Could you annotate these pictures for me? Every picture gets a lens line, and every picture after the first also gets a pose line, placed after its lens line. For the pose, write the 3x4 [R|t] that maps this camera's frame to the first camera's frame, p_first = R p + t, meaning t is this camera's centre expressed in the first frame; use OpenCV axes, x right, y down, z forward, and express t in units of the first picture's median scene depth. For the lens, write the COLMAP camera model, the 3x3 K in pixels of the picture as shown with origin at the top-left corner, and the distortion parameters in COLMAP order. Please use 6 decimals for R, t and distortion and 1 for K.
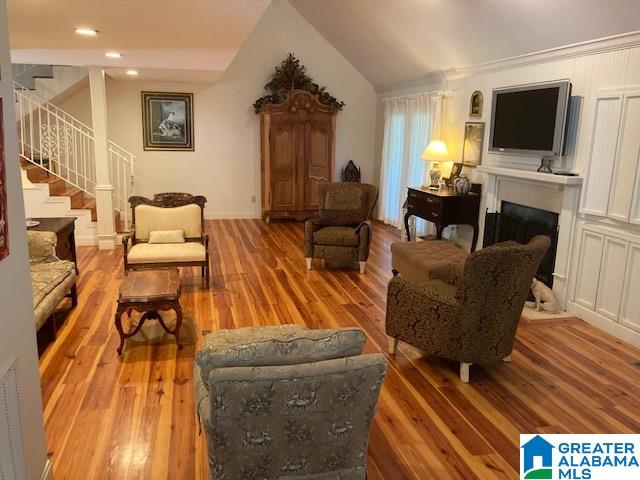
lens RADIAL K [[532.4, 0, 317.4], [0, 532.4, 238.8], [0, 0, 1]] dist [0.047382, -0.025194]
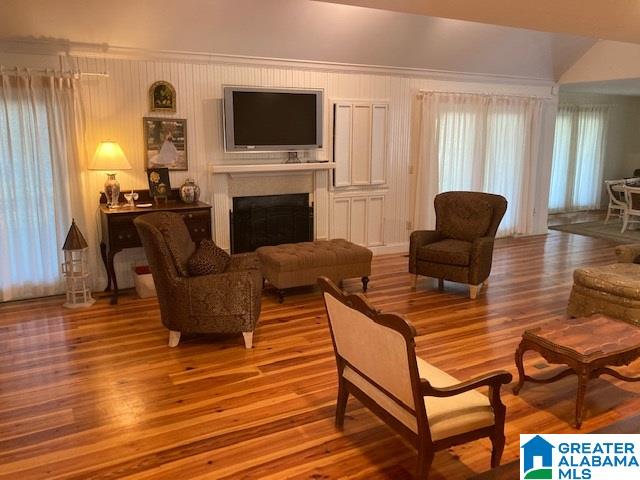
lens RADIAL K [[532.4, 0, 318.6], [0, 532.4, 239.1], [0, 0, 1]] dist [0.047382, -0.025194]
pose [[-0.265640, -0.226811, 0.937012, -0.616534], [0.182117, 0.942627, 0.279800, -0.235652], [-0.946715, 0.244972, -0.209093, 1.016469]]
